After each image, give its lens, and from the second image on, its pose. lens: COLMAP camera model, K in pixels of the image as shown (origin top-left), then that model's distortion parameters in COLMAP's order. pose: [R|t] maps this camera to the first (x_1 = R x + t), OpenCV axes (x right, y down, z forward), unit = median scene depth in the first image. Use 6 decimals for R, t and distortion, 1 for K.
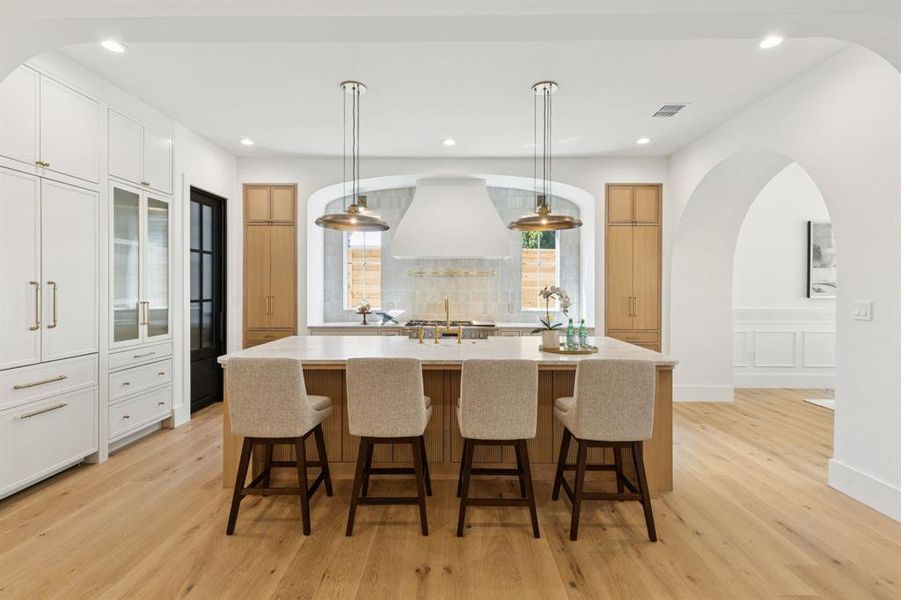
lens RADIAL K [[408.1, 0, 449.1], [0, 408.1, 291.6], [0, 0, 1]] dist [0.009253, -0.001004]
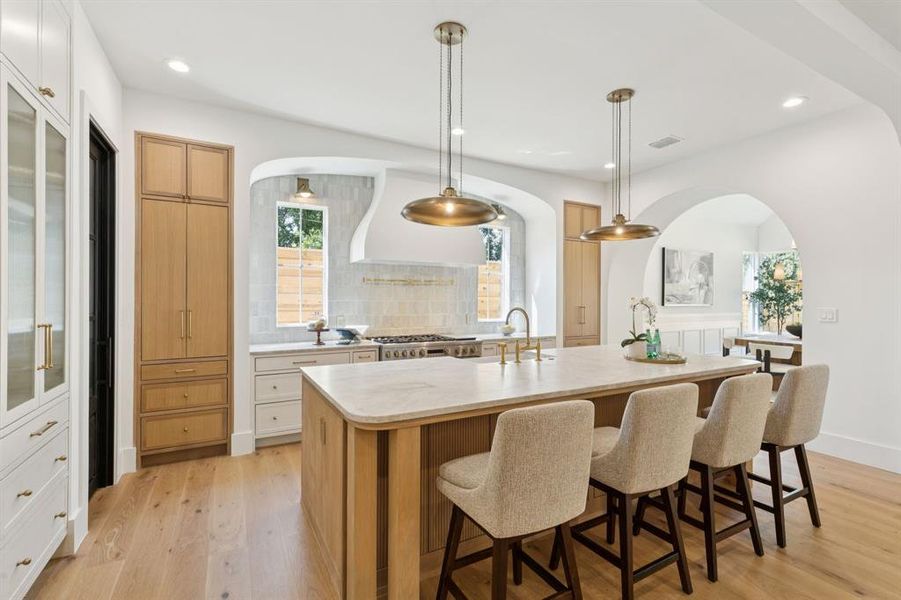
lens RADIAL K [[408.1, 0, 449.6], [0, 408.1, 299.1], [0, 0, 1]] dist [0.009253, -0.001004]
pose [[0.872240, 0.000110, 0.489078, -0.390665], [0.002923, 0.999981, -0.005437, -0.001615], [-0.489069, 0.006172, 0.872223, 0.217447]]
